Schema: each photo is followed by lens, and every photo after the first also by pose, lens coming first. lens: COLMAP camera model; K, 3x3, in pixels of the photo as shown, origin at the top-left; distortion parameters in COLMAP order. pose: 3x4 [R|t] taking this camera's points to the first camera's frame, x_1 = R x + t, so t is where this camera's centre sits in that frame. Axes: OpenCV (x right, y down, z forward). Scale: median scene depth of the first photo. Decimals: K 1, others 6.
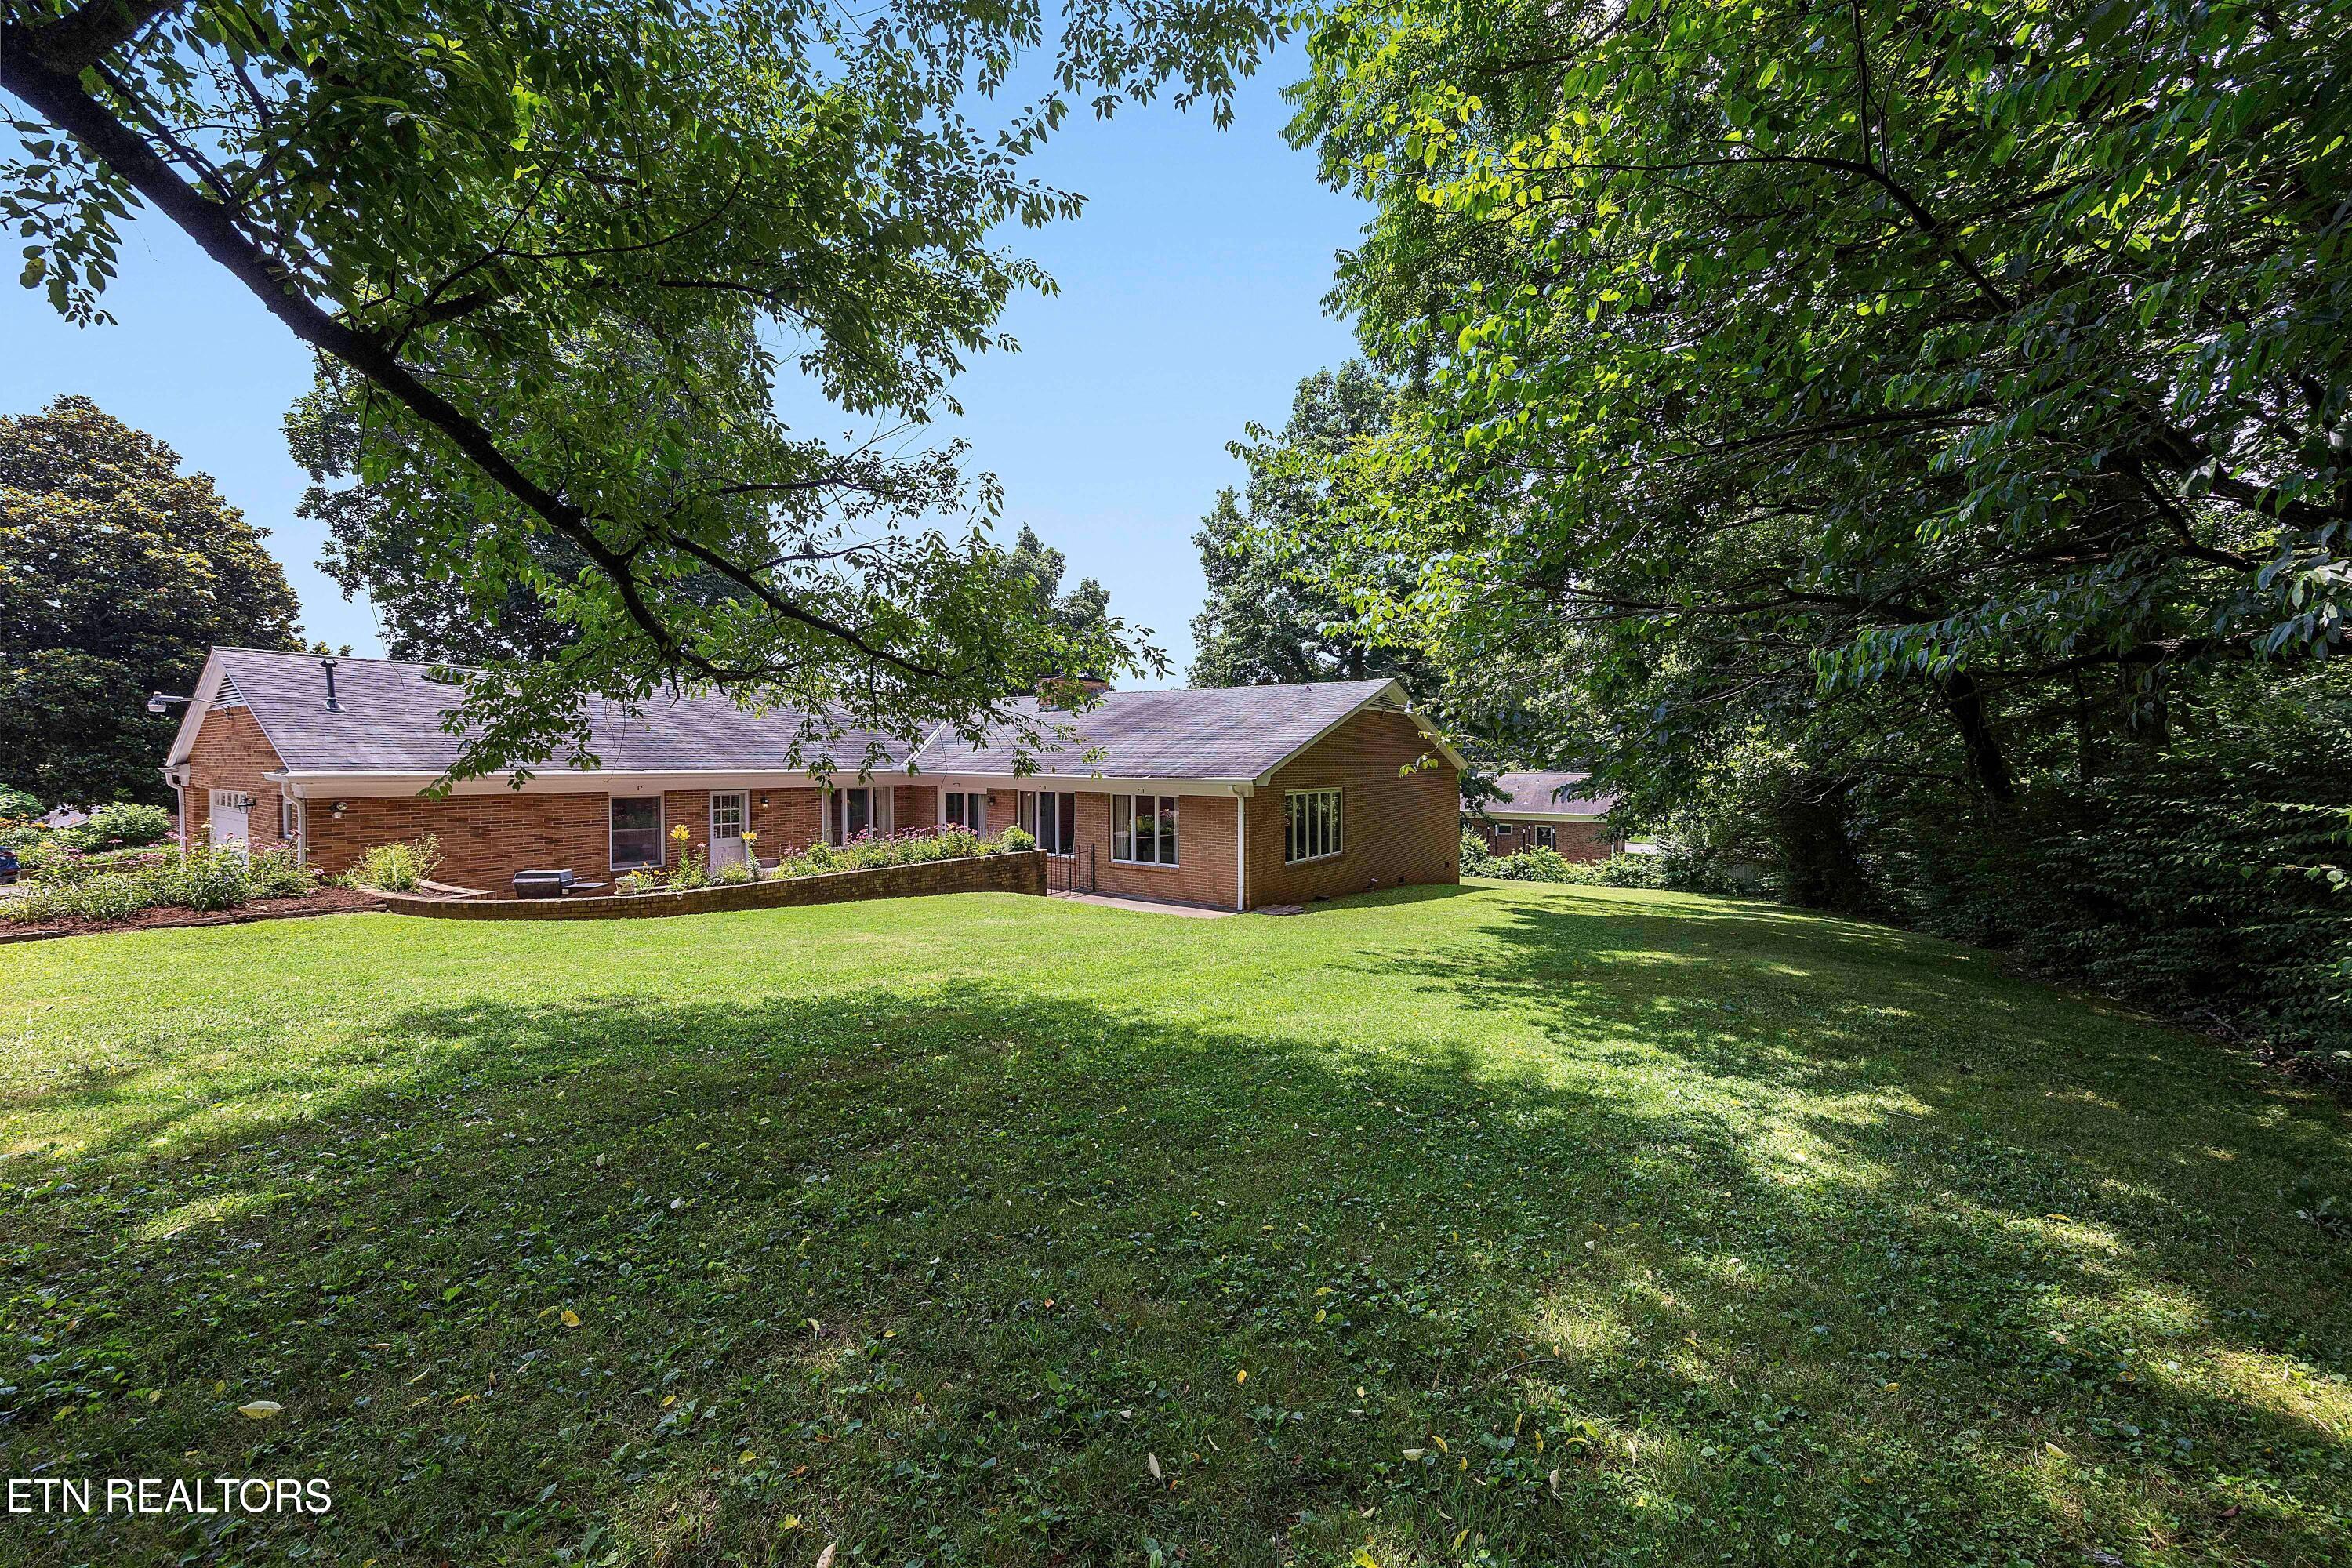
lens RADIAL K [[897.1, 0, 1164.6], [0, 897.1, 777.9], [0, 0, 1]] dist [0.002016, 0.000212]
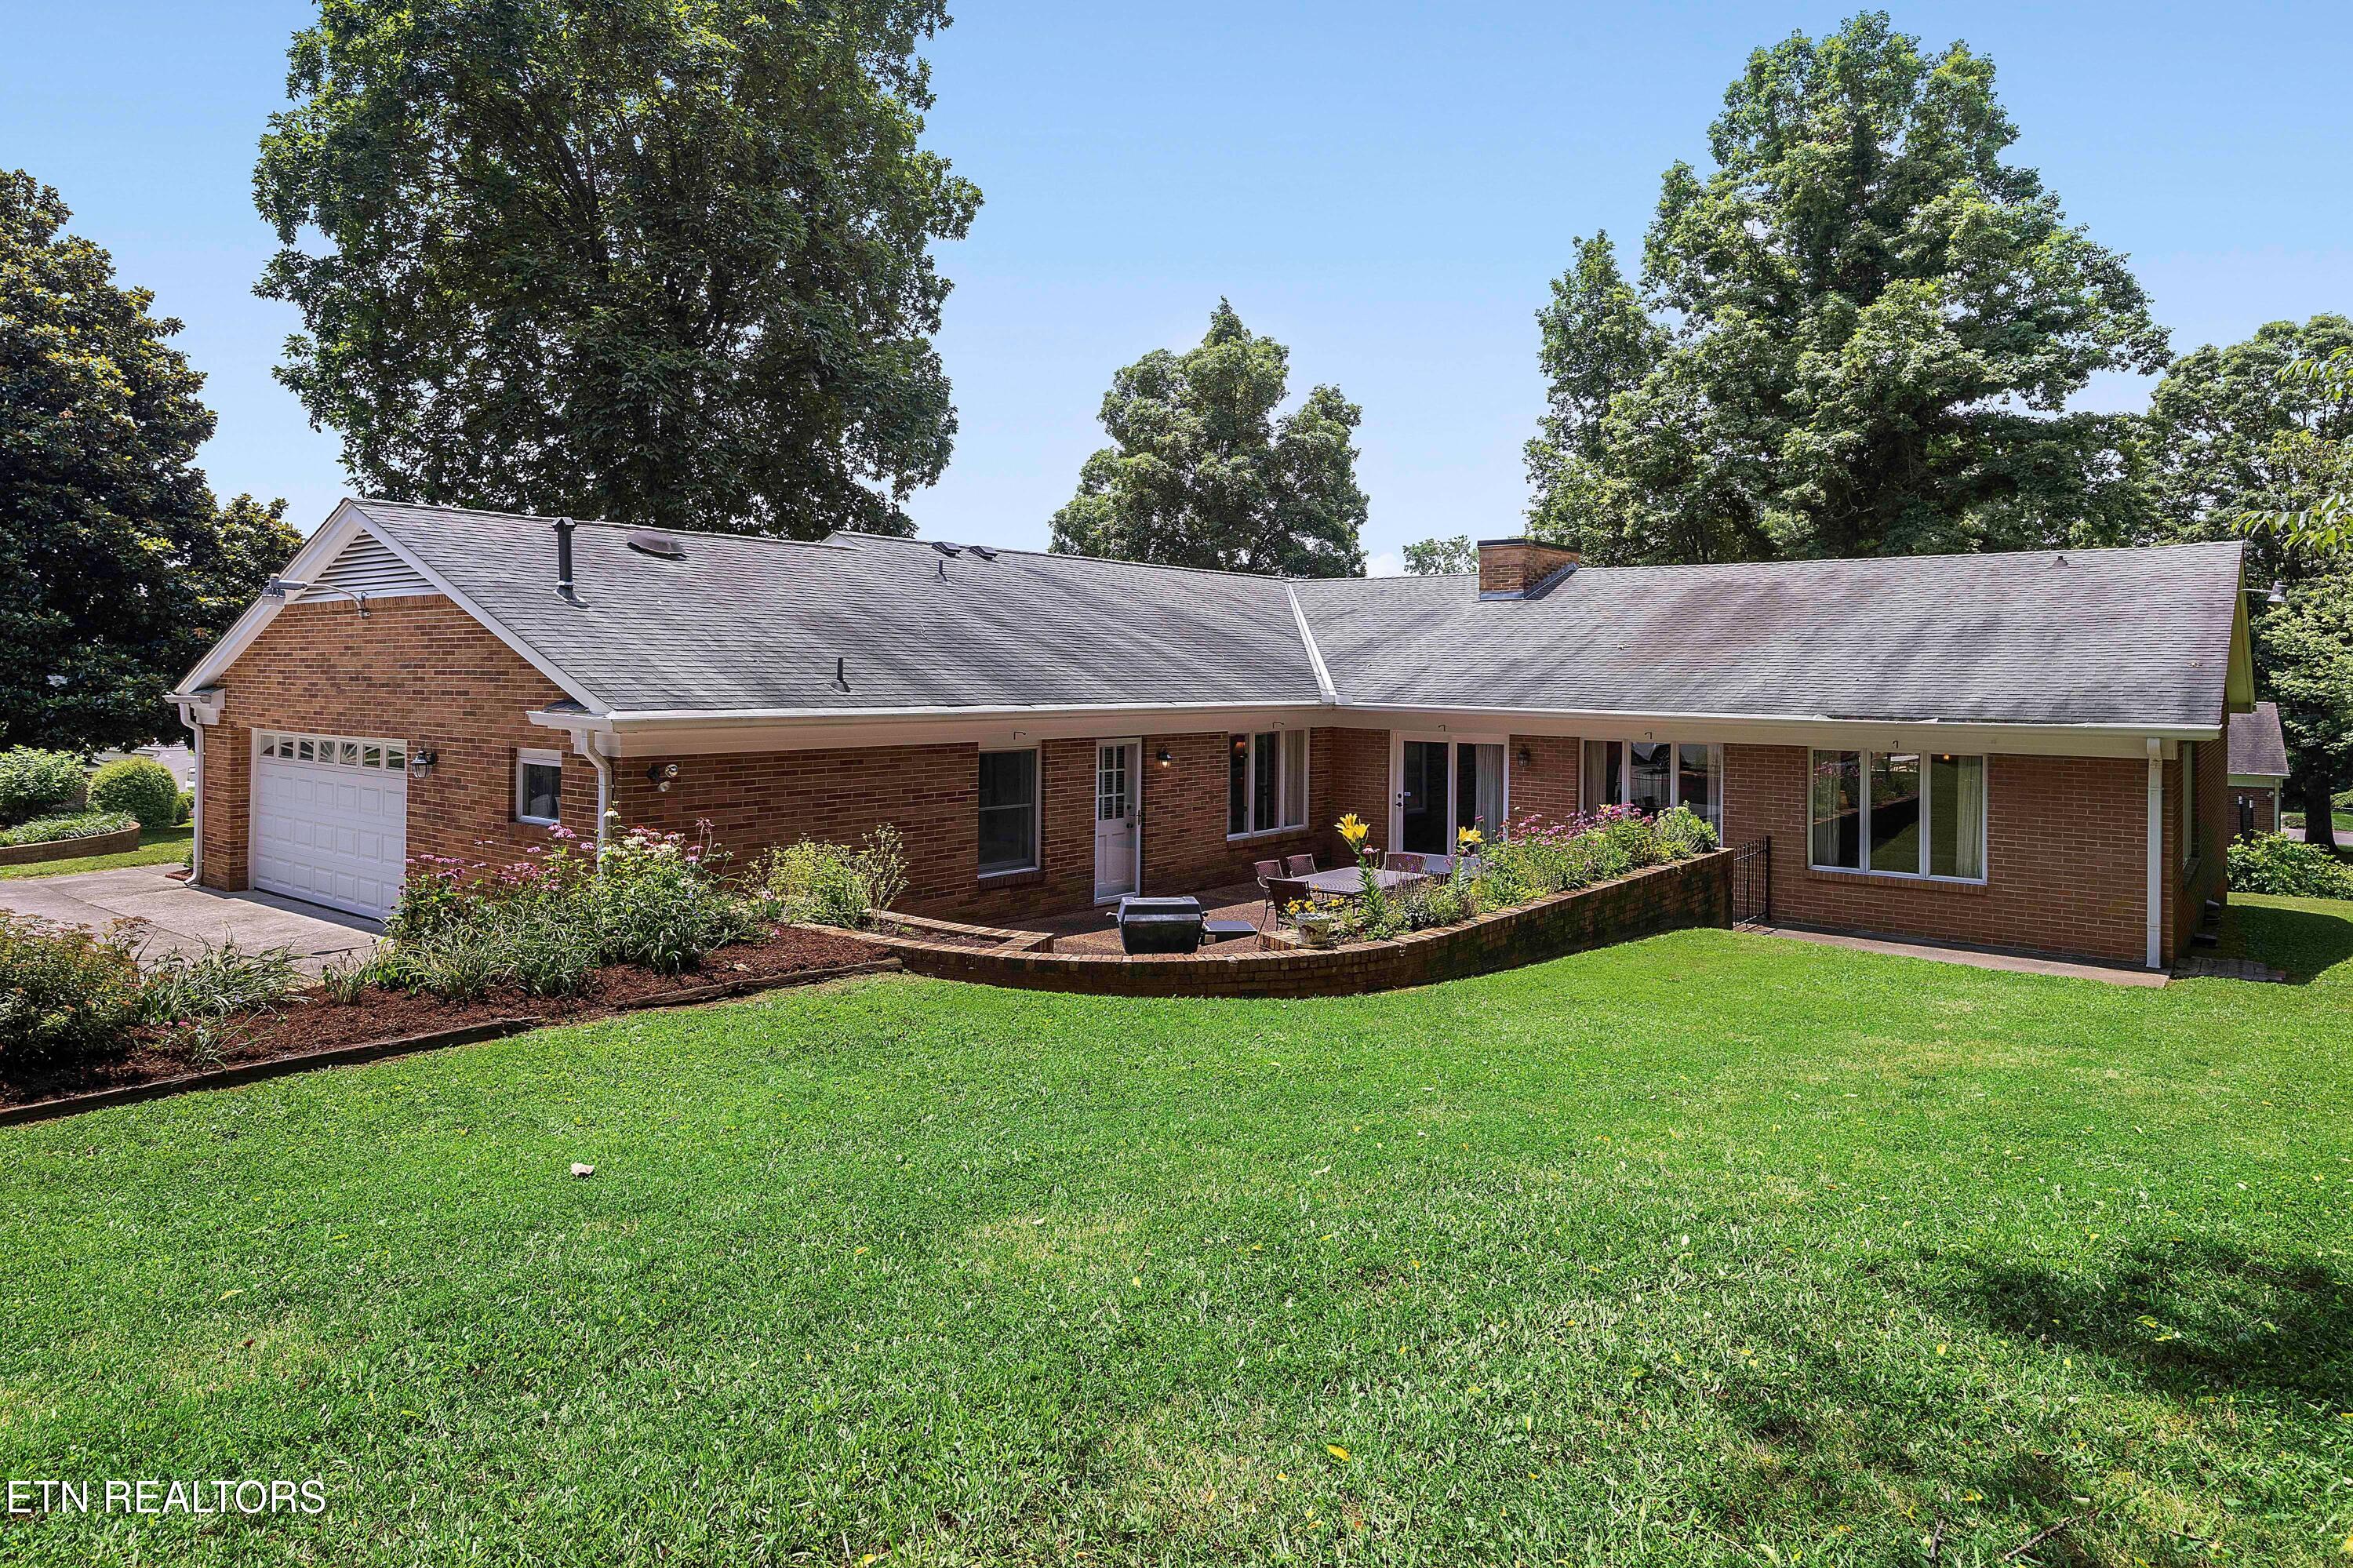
lens RADIAL K [[1394.6, 0, 1177.1], [0, 1394.6, 676.6], [0, 0, 1]] dist [-0.002819, -0.001061]
pose [[0.997724, 0.002719, -0.067378, -0.242404], [-0.003872, 0.999848, -0.016985, -0.006692], [0.067322, 0.017208, 0.997583, 0.060228]]
